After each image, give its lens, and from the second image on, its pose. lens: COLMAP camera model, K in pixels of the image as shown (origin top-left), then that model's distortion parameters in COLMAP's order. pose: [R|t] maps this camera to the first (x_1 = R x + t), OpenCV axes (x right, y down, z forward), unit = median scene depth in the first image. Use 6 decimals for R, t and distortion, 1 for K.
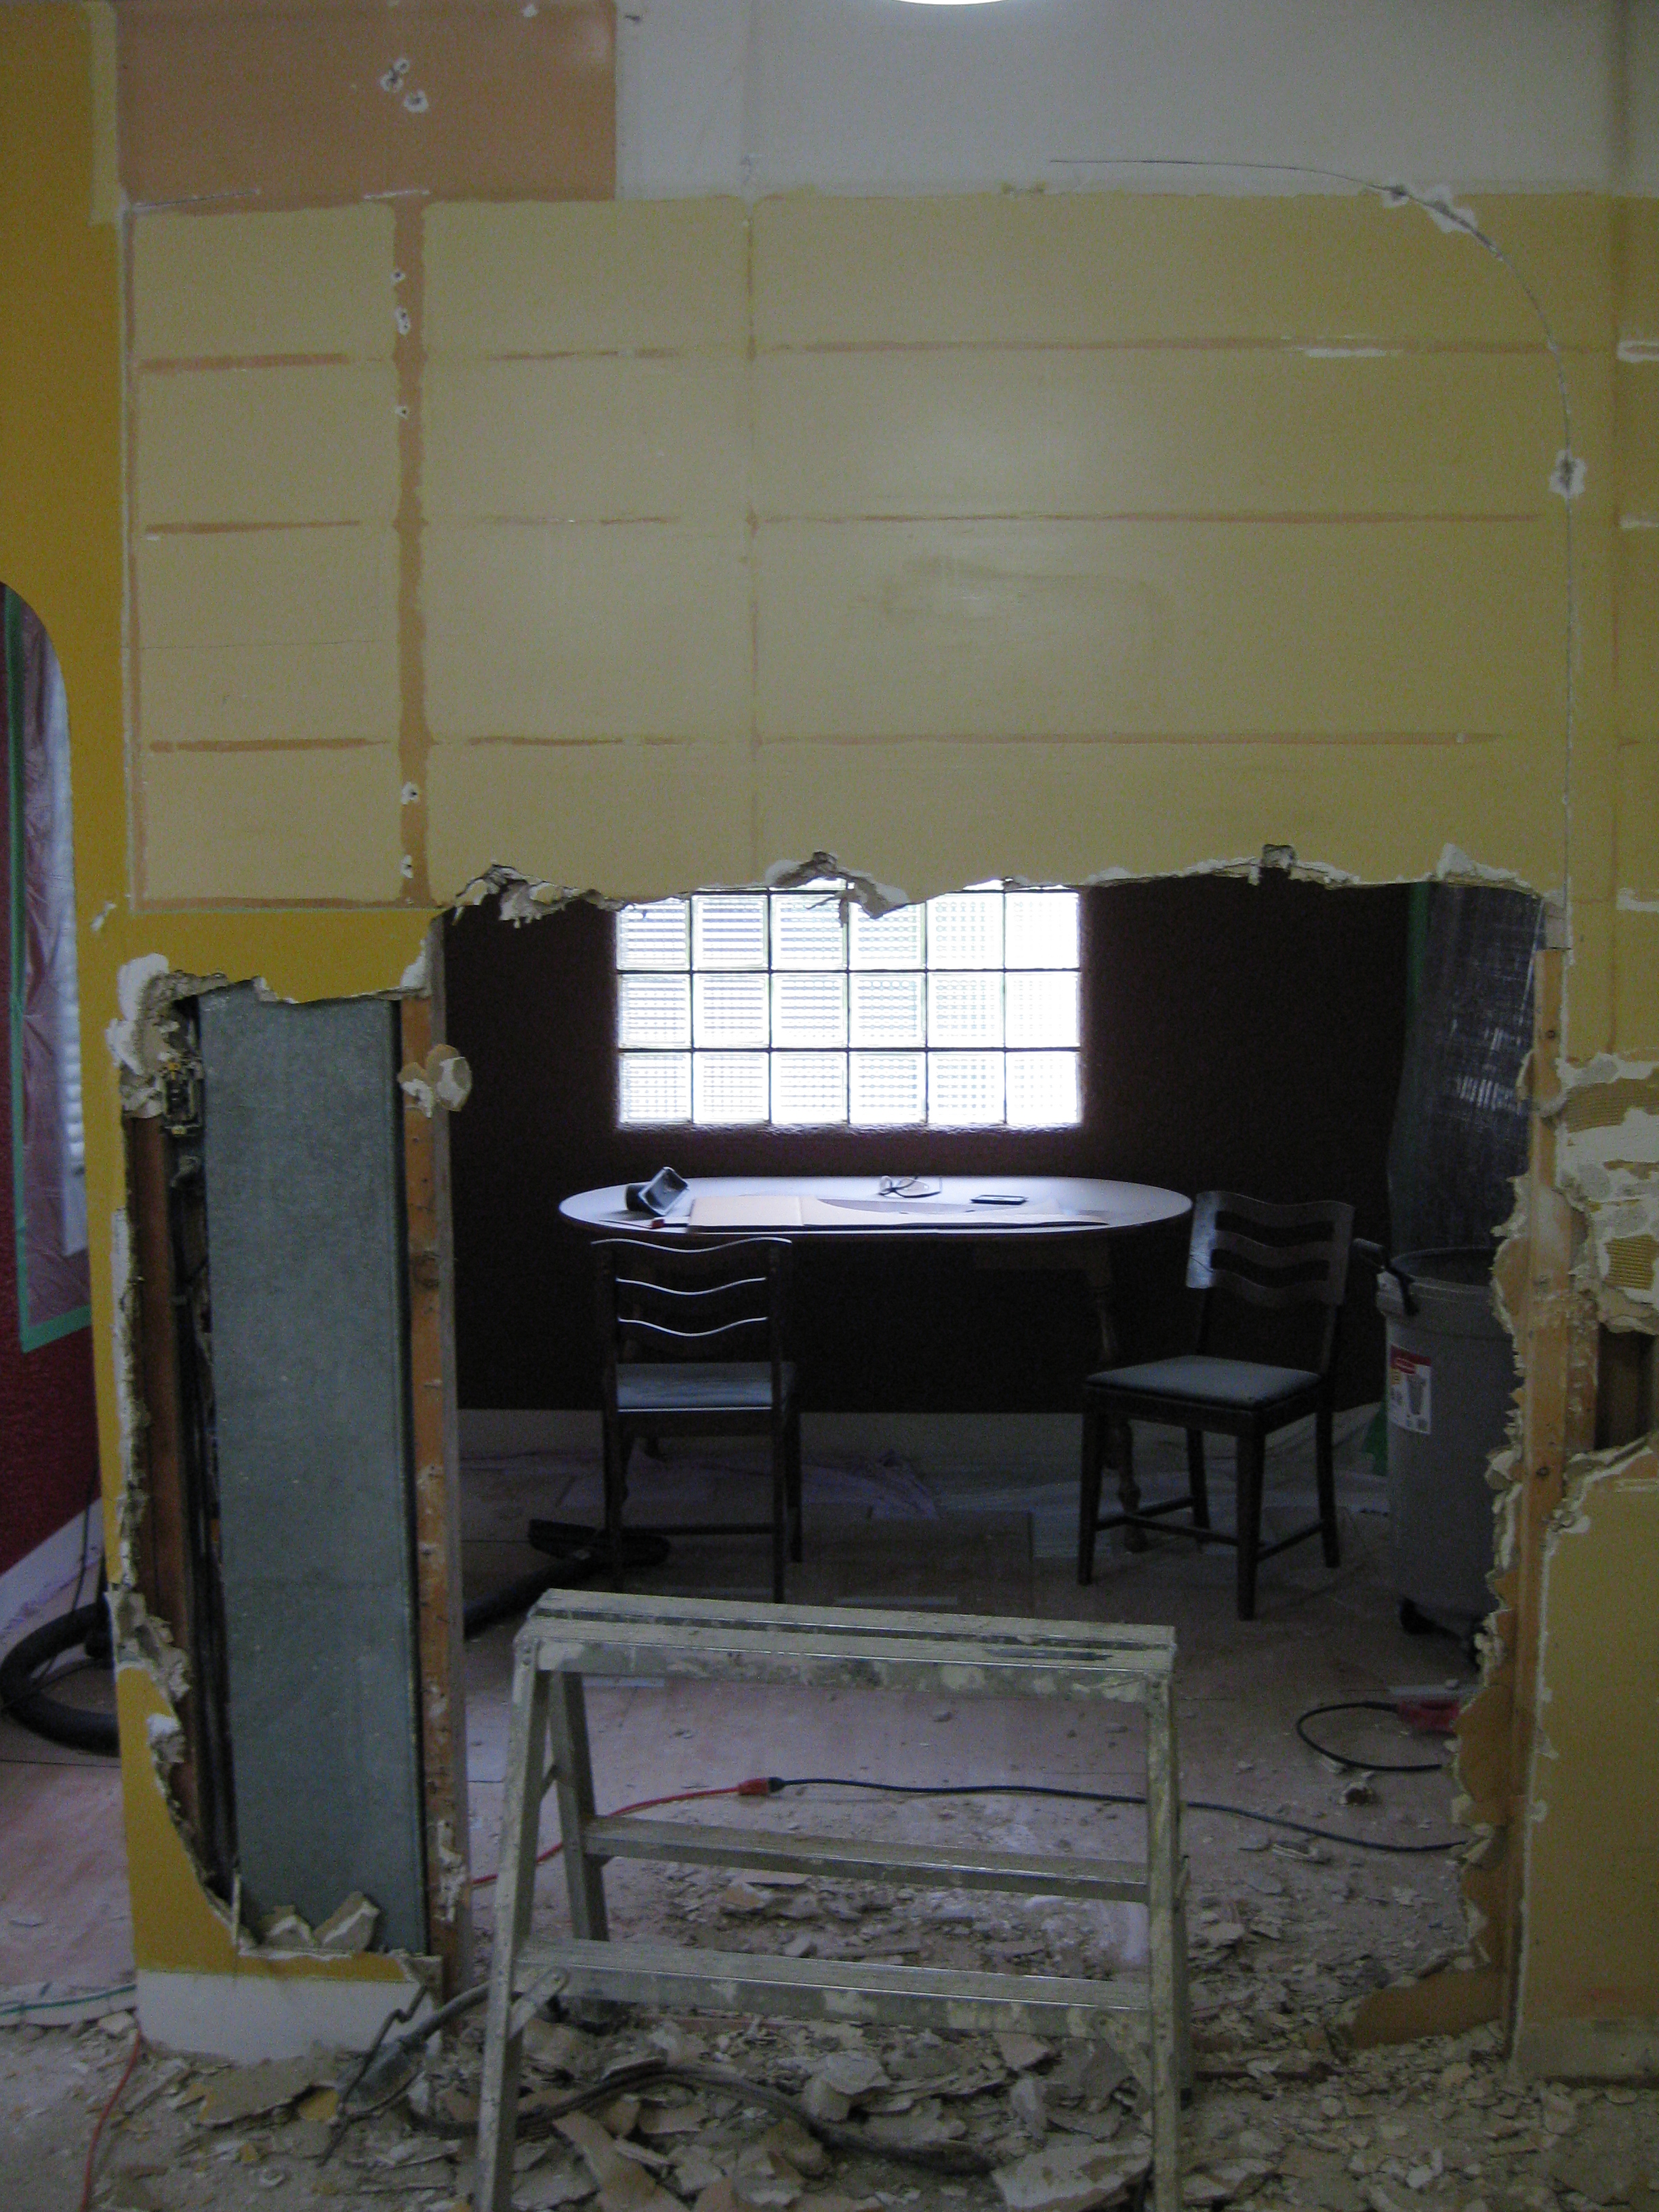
lens RADIAL K [[2762.7, 0, 829.5], [0, 2762.7, 1106.0], [0, 0, 1]] dist [-0.144959, -0.040985]
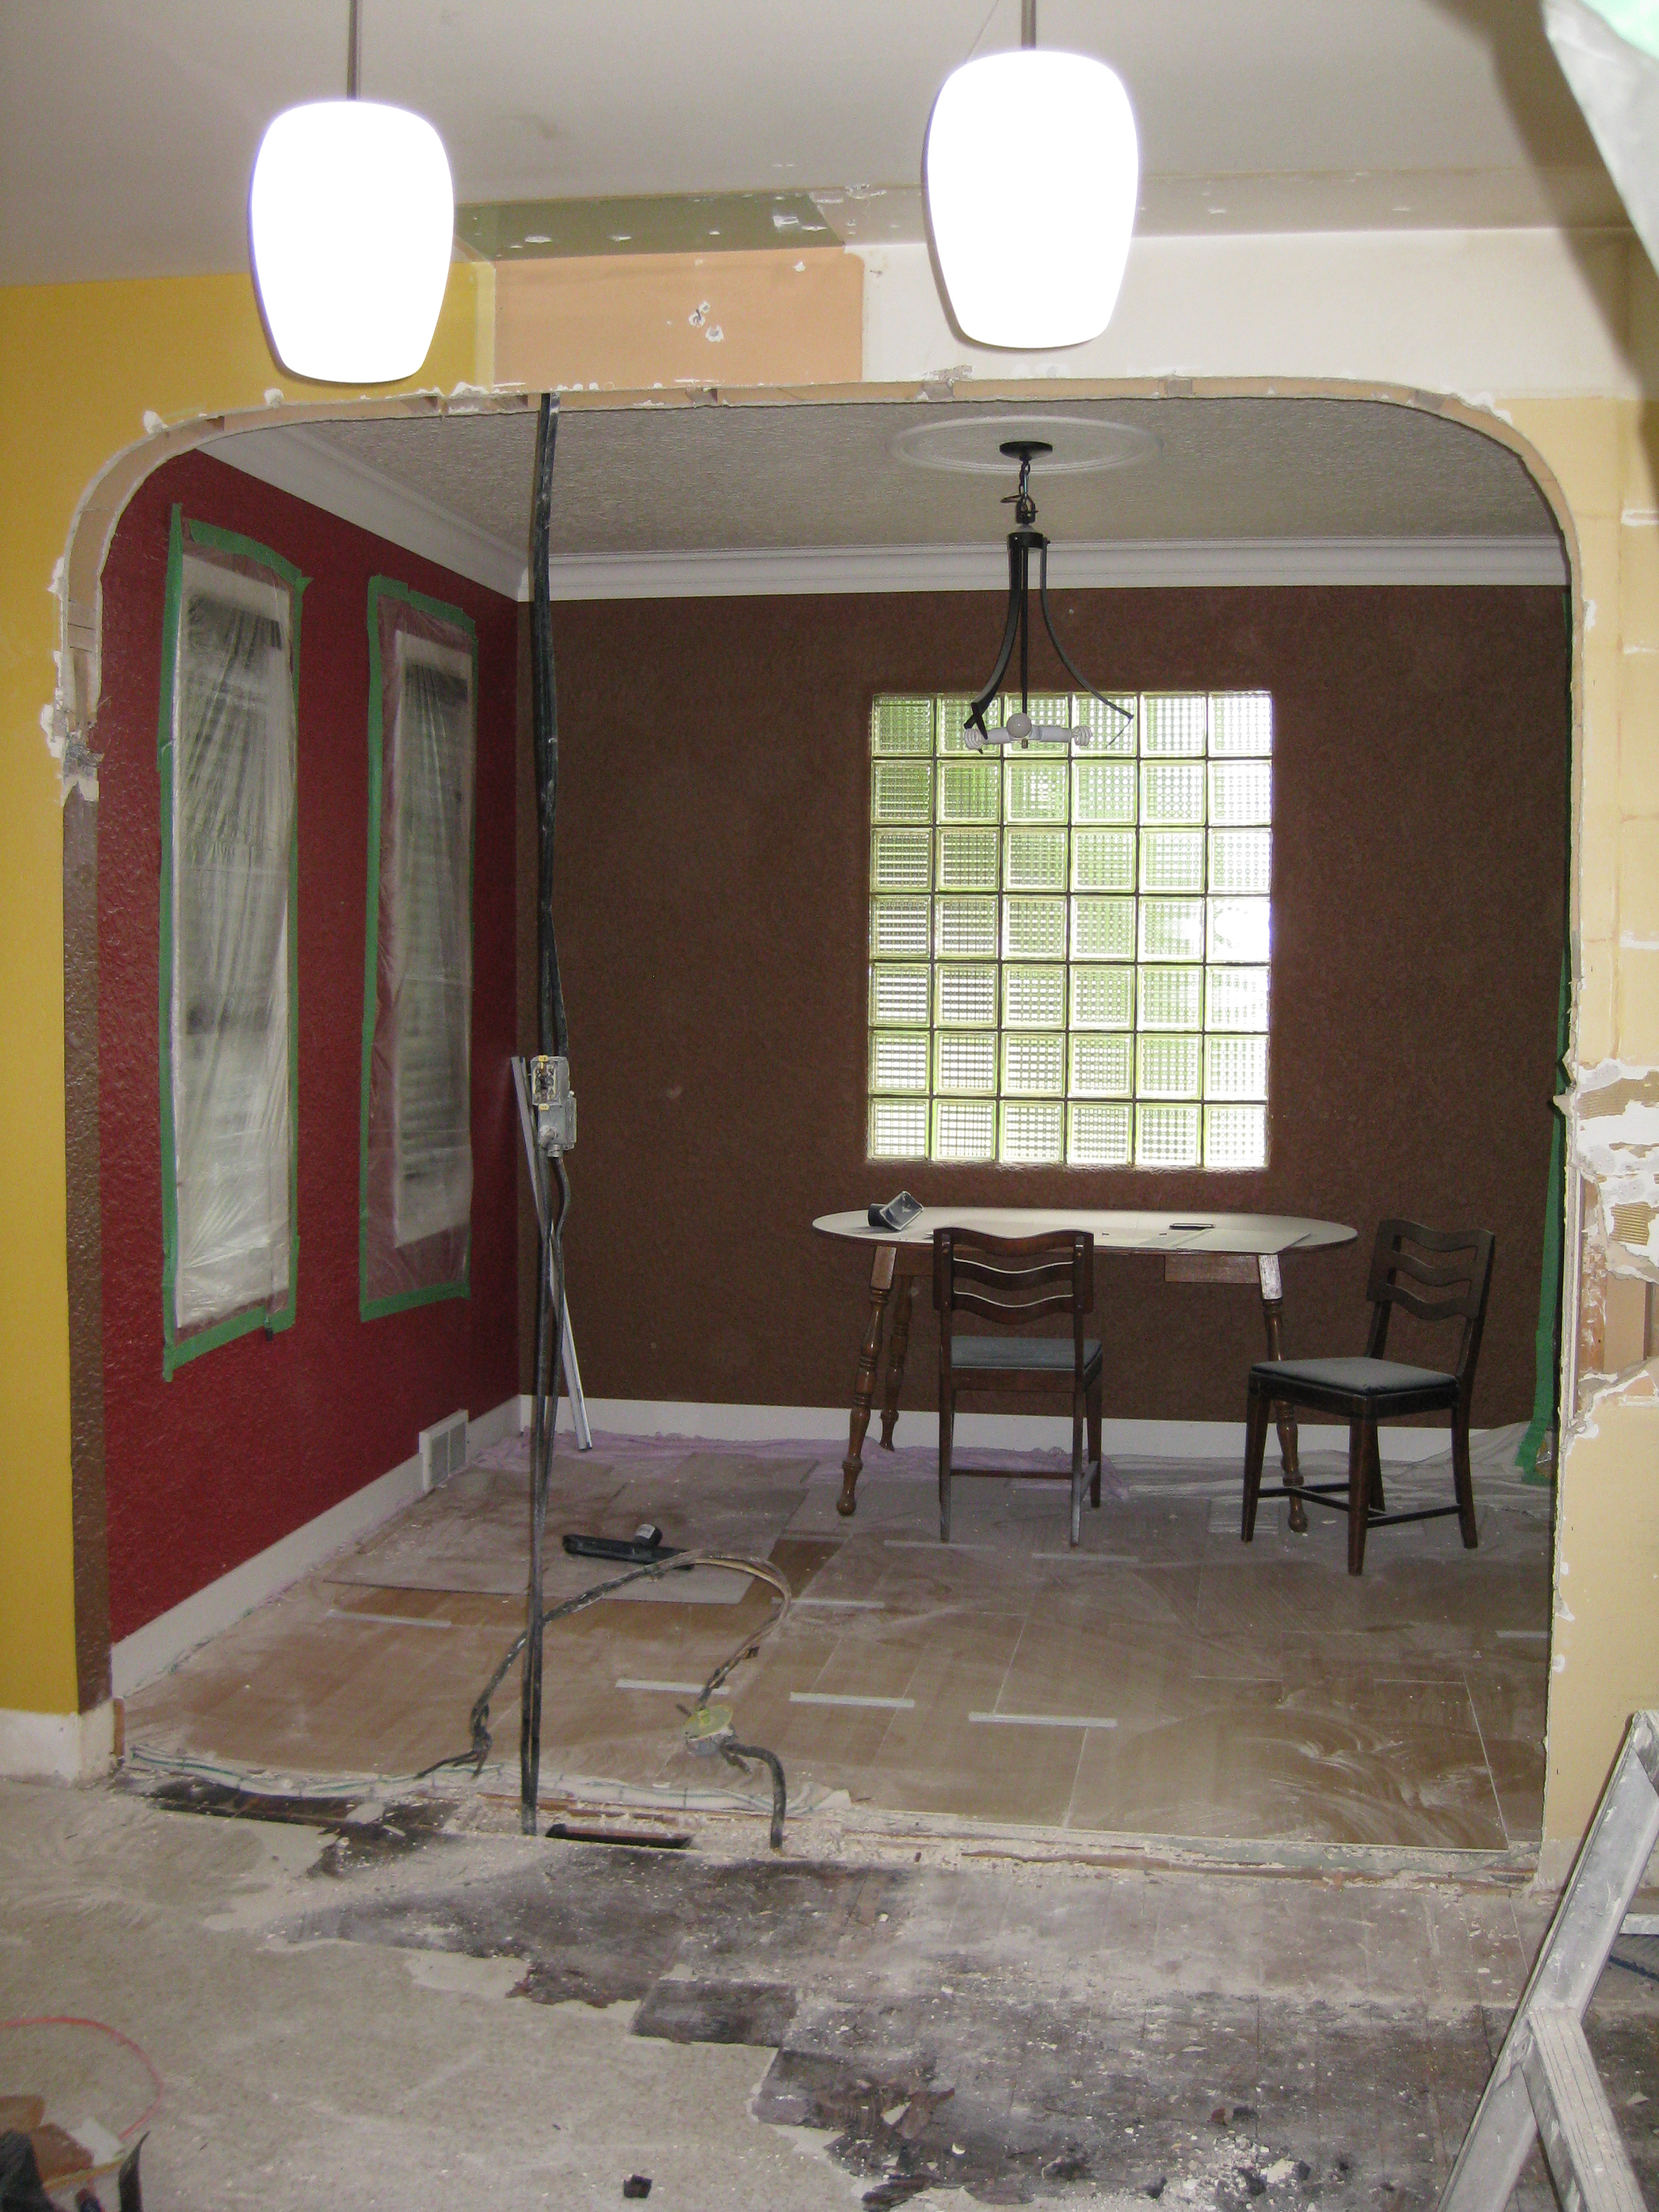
lens RADIAL K [[2762.7, 0, 829.5], [0, 2762.7, 1106.0], [0, 0, 1]] dist [-0.144959, -0.040985]
pose [[0.994747, 0.024014, -0.099506, 0.044917], [-0.028382, 0.998684, -0.042720, 0.066511], [0.098349, 0.045320, 0.994119, -0.306271]]
